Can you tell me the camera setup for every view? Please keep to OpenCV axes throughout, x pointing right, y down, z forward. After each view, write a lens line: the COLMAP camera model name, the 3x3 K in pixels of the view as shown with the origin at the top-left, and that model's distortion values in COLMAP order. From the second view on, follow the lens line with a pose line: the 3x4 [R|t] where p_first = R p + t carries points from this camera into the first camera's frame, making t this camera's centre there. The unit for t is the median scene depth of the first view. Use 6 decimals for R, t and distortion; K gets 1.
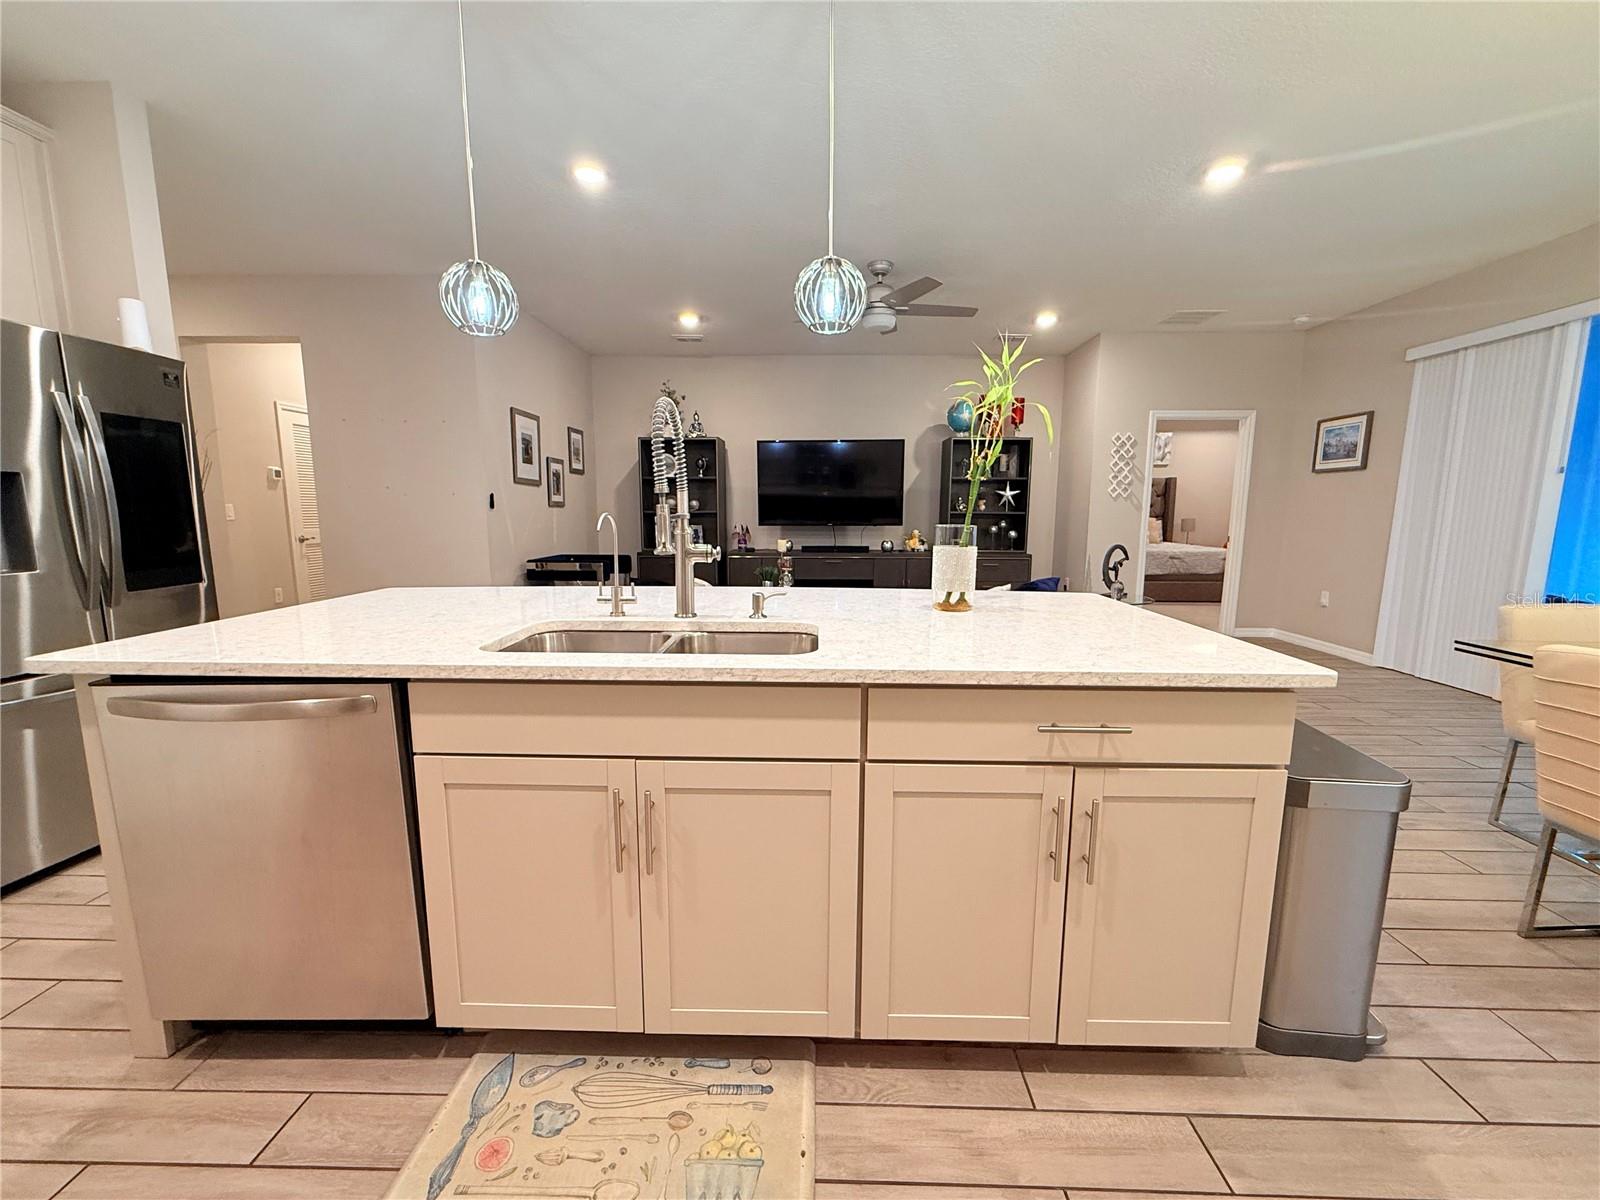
lens RADIAL K [[647.2, 0, 806.0], [0, 647.2, 602.7], [0, 0, 1]] dist [0.001566, -0.000189]
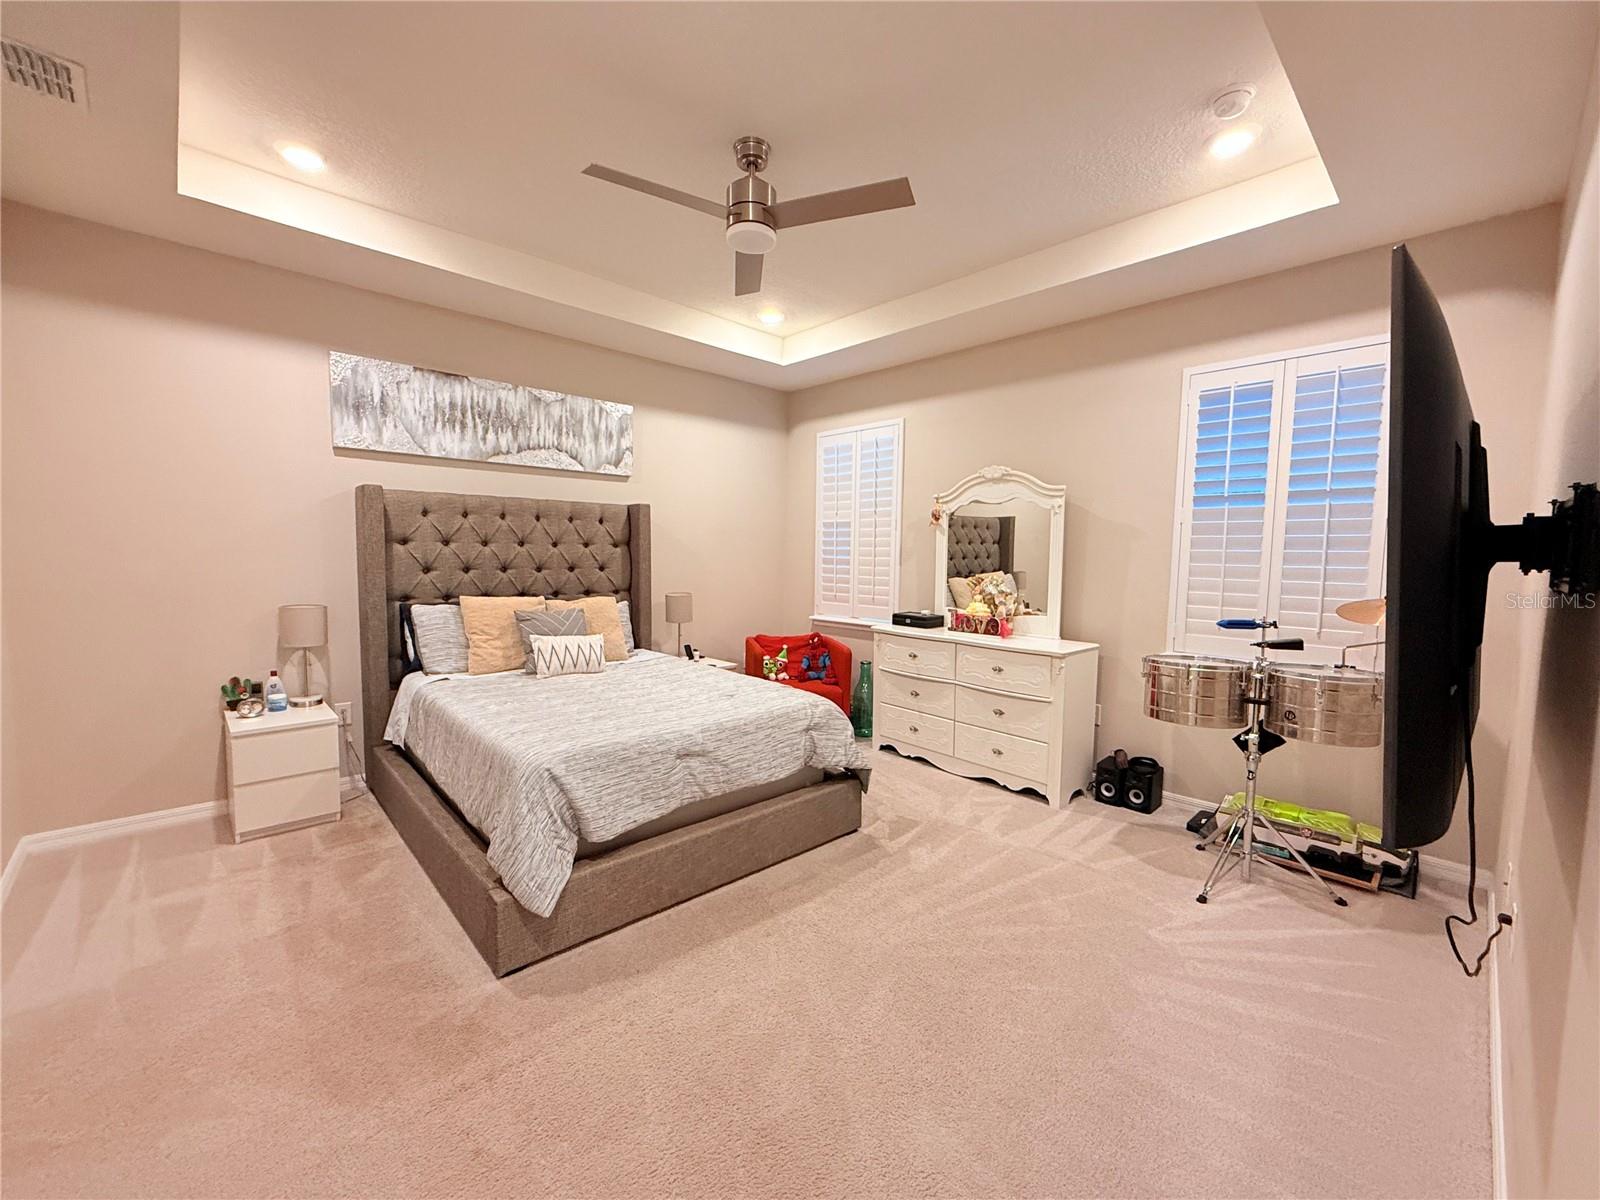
lens RADIAL K [[647.2, 0, 803.3], [0, 647.2, 600.5], [0, 0, 1]] dist [0.001566, -0.000189]
pose [[0.700838, -0.043284, 0.712006, 0.322343], [0.085515, 0.996057, -0.023622, -0.106771], [-0.708176, 0.077443, 0.701776, 0.610662]]
